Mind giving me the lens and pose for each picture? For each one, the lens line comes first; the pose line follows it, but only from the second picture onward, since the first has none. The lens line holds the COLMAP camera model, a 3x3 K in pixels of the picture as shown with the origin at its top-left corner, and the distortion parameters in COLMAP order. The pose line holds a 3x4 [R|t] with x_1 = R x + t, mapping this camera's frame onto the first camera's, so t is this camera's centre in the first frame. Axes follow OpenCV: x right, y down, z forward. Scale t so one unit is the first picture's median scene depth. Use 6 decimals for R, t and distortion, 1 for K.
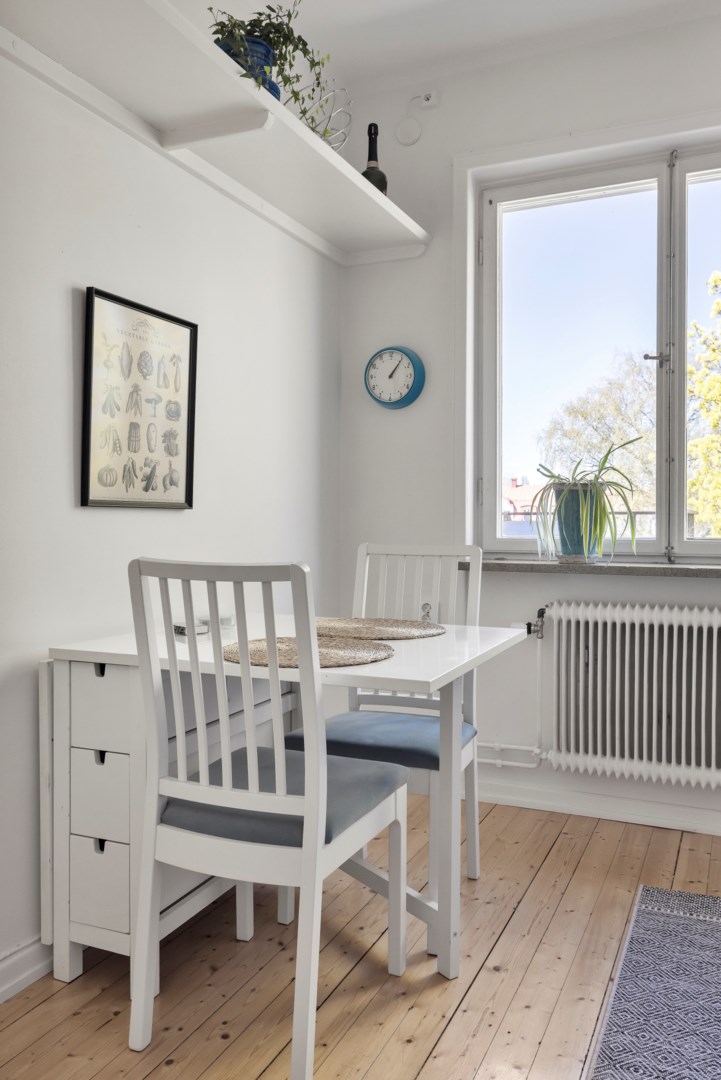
lens RADIAL K [[849.2, 0, 370.5], [0, 849.2, 527.3], [0, 0, 1]] dist [0.019972, -0.011625]
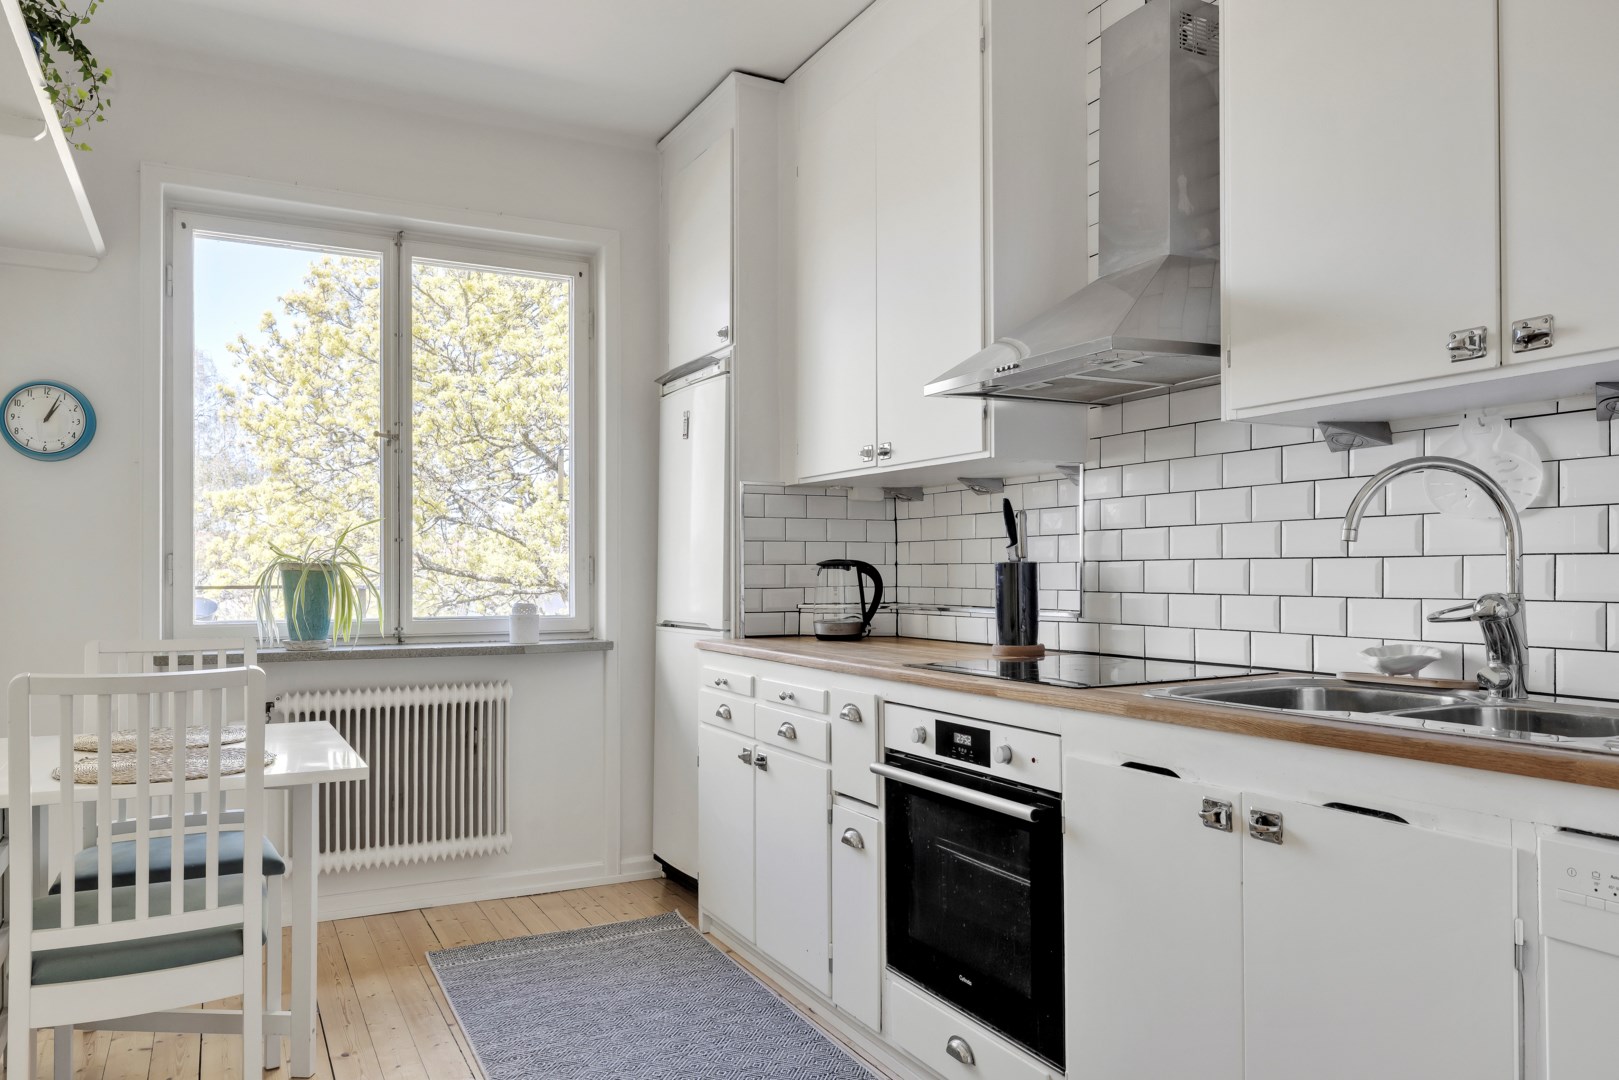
lens RADIAL K [[1115.0, 0, 805.7], [0, 1115.0, 567.3], [0, 0, 1]] dist [0.006414, 0.001028]
pose [[0.618677, 0.002405, 0.785642, -0.415038], [0.008502, 0.999916, -0.009756, -0.033633], [-0.785600, 0.012716, 0.618605, -0.193608]]
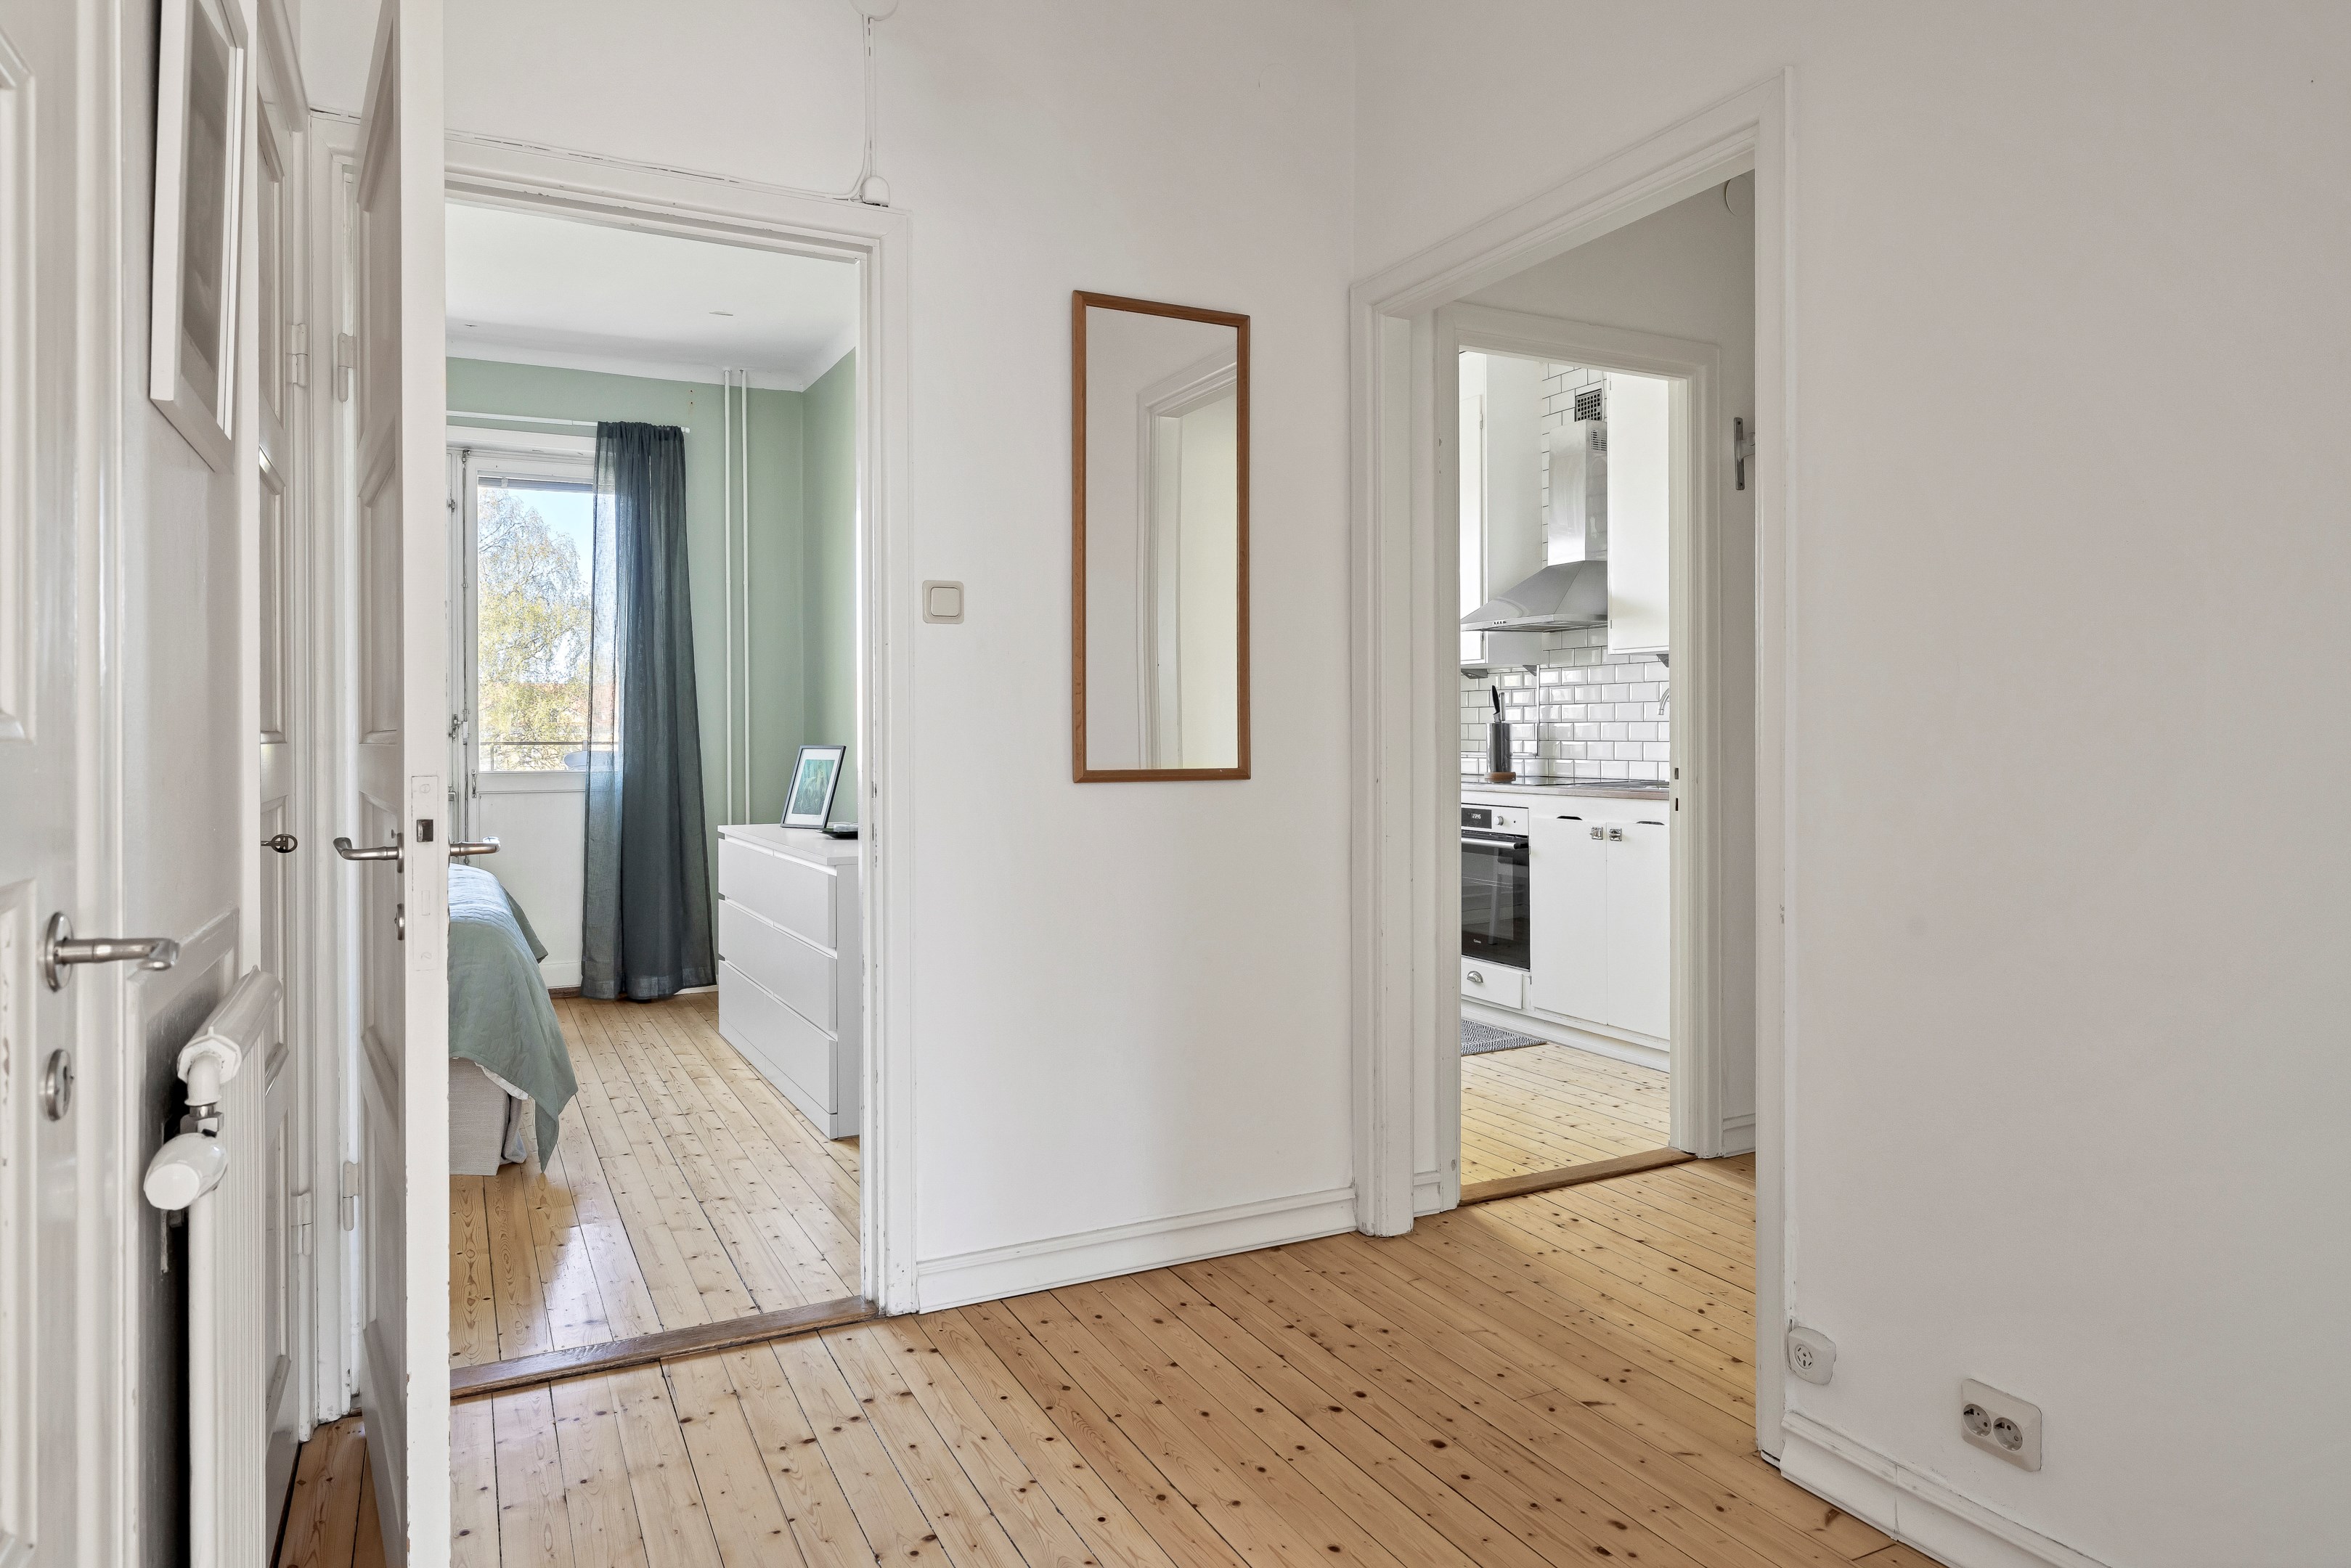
lens RADIAL K [[1413.4, 0, 1154.5], [0, 1413.4, 750.7], [0, 0, 1]] dist [-0.005838, 0.000875]
pose [[0.634549, -0.015226, 0.772732, -1.573185], [0.011942, 0.999880, 0.009896, -0.031932], [-0.772790, 0.002949, 0.634655, -0.711817]]
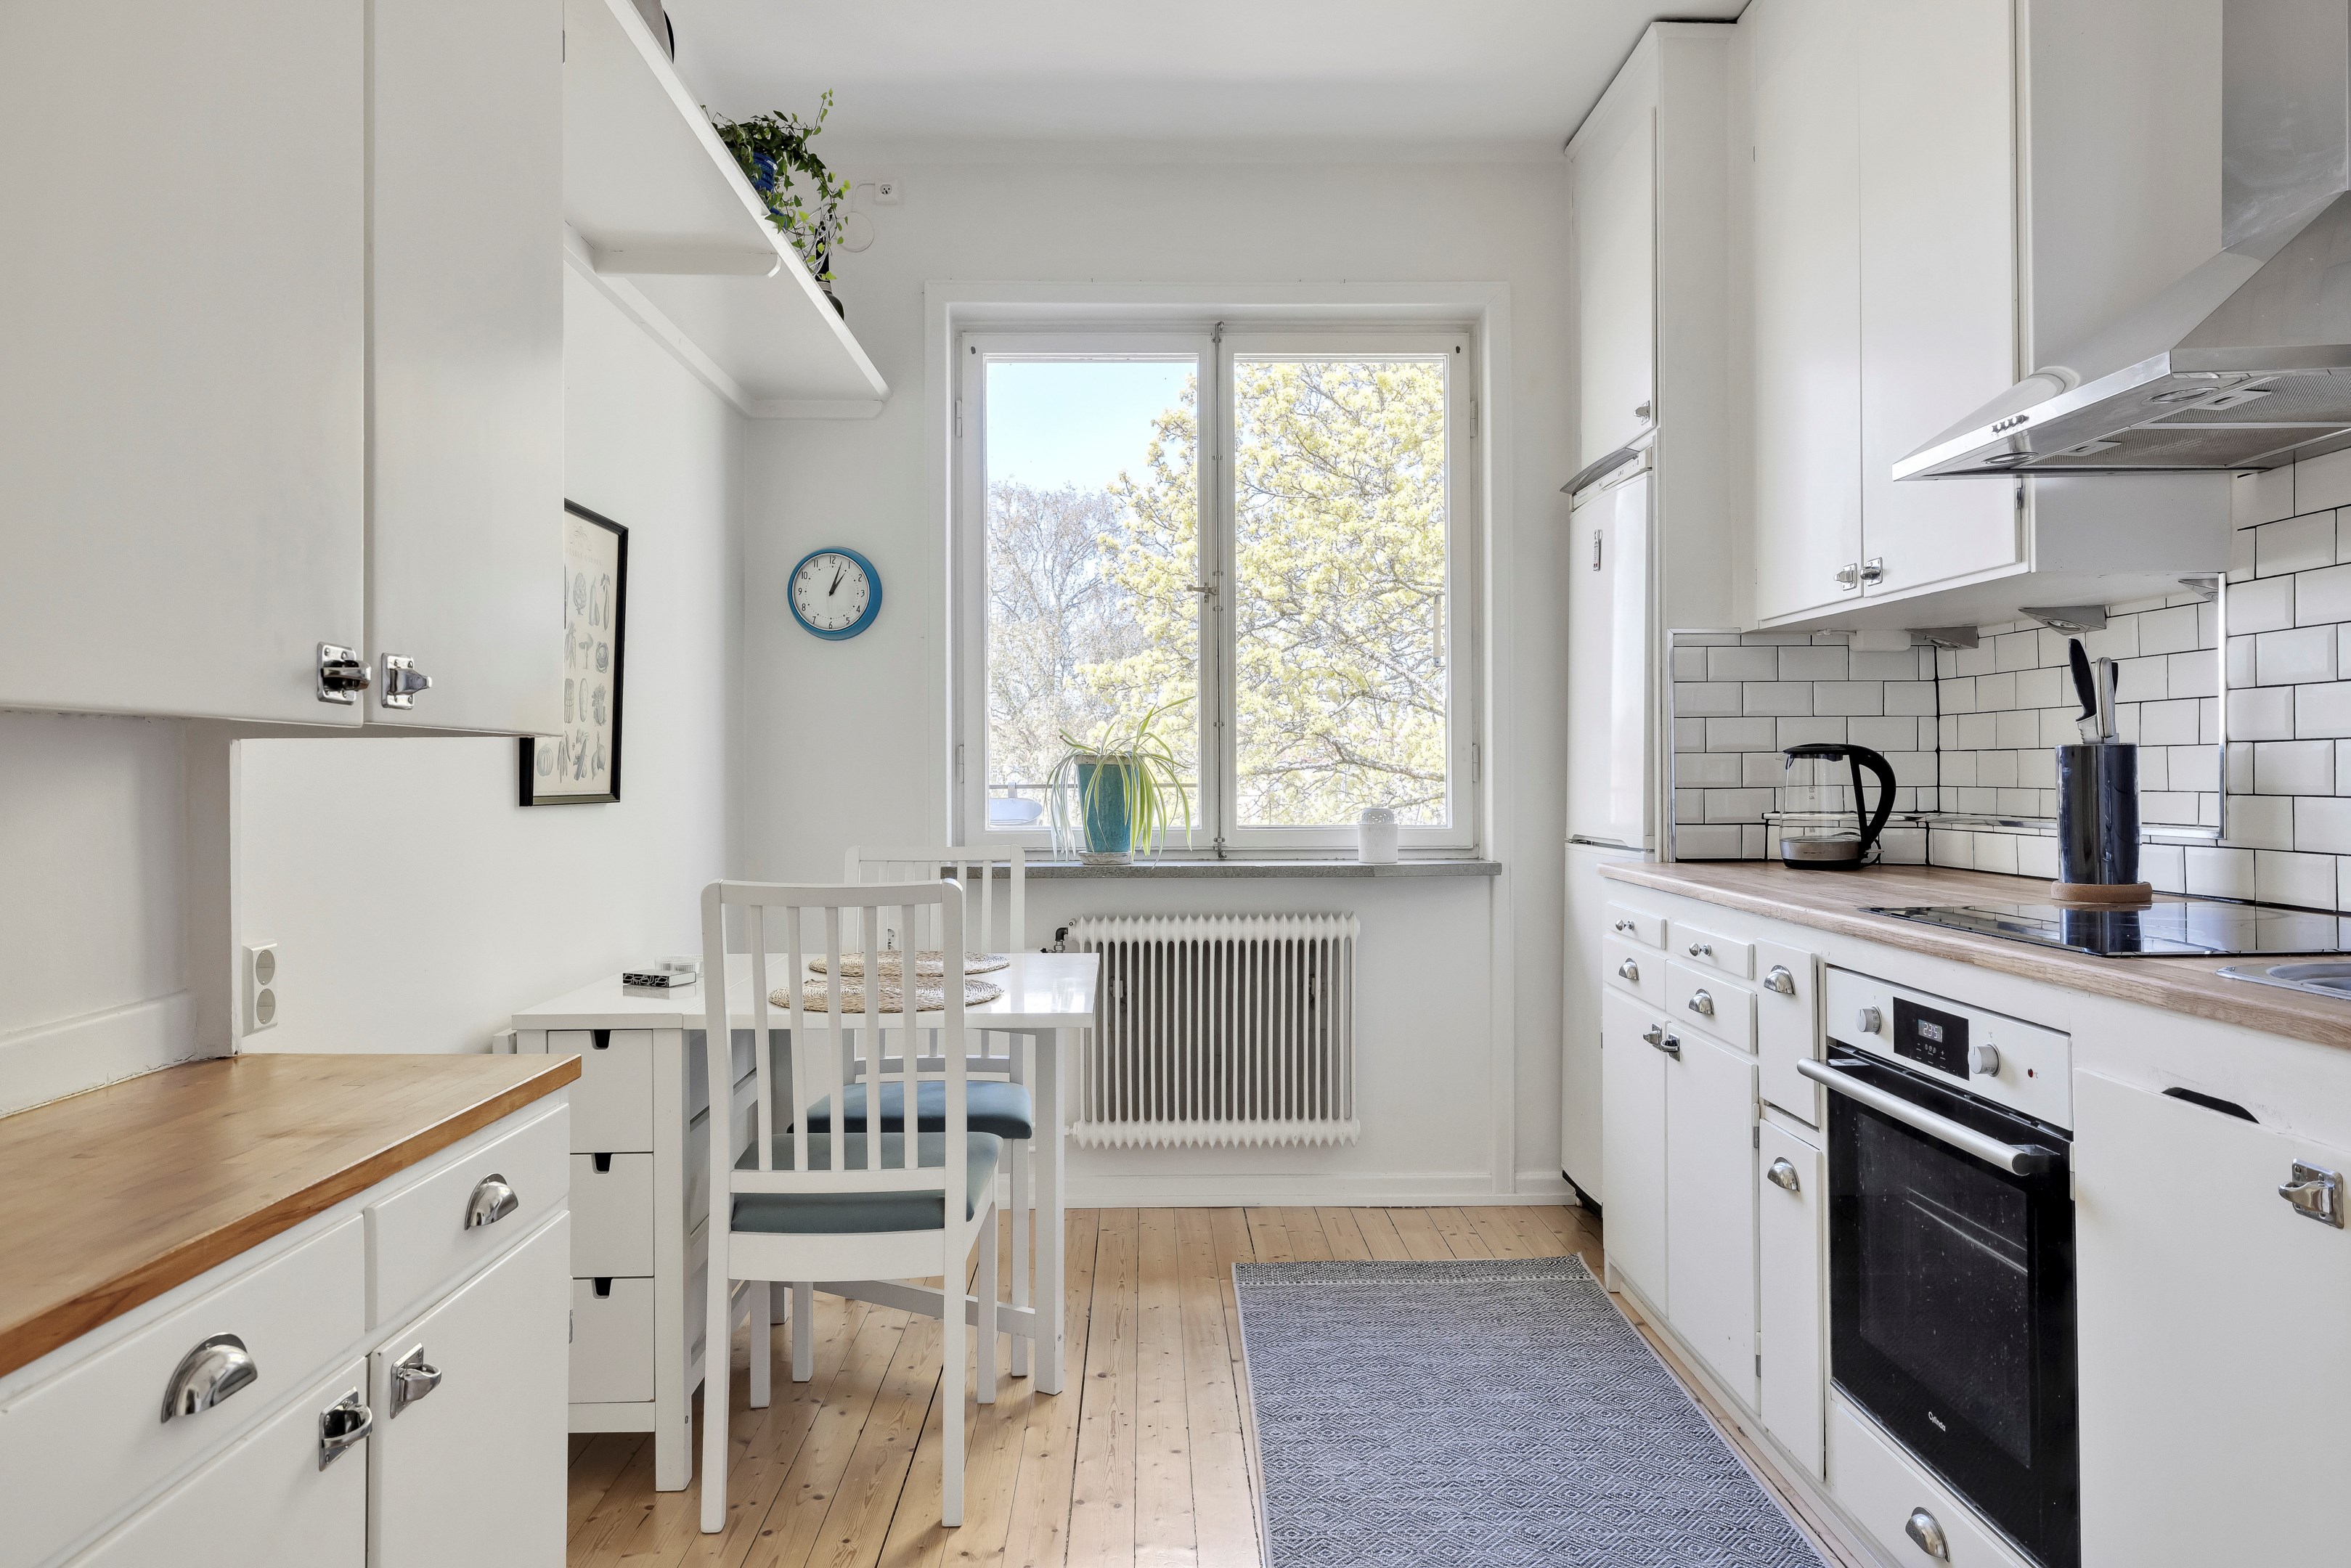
lens RADIAL K [[1565.5, 0, 1188.4], [0, 1565.5, 763.2], [0, 0, 1]] dist [0.006090, 0.005429]
pose [[0.901741, -0.002674, 0.432269, -0.308170], [0.008774, 0.999888, -0.012119, -0.030395], [-0.432188, 0.014721, 0.901663, -0.277822]]
